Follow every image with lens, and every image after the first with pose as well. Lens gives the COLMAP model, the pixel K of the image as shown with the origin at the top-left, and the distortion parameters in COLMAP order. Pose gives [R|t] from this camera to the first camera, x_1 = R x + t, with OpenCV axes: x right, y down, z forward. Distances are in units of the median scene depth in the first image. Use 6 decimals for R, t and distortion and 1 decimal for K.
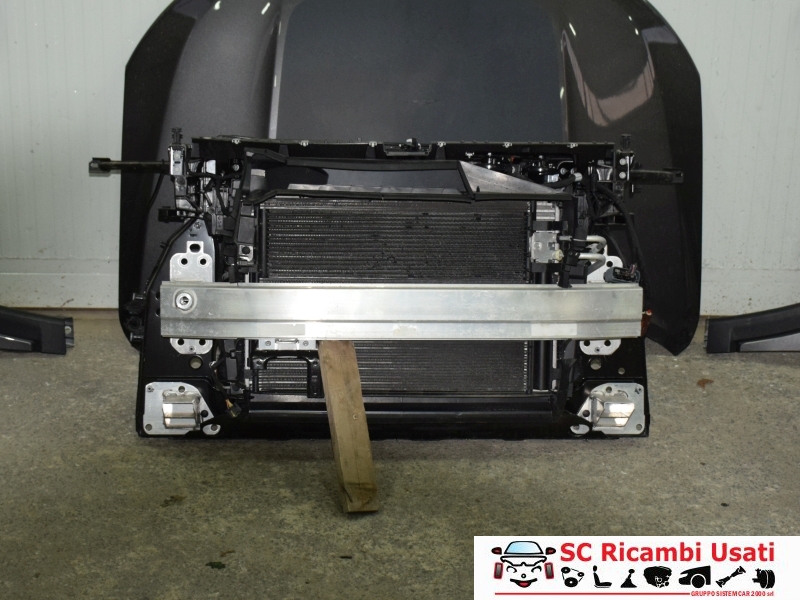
lens RADIAL K [[1503.6, 0, 399.0], [0, 1503.6, 303.0], [0, 0, 1]] dist [-0.035345, 0.000000]
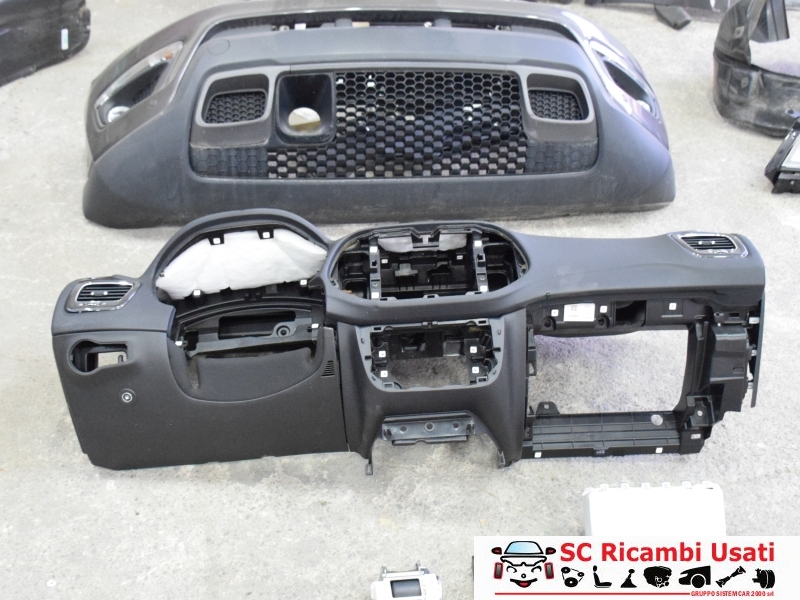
lens RADIAL K [[997.7, 0, 398.5], [0, 997.7, 304.8], [0, 0, 1]] dist [-0.031843, 0.000000]
pose [[0.997869, 0.044215, -0.047993, 0.080546], [-0.029670, 0.962457, 0.269808, 0.077138], [0.058121, -0.267809, 0.961717, -0.201300]]
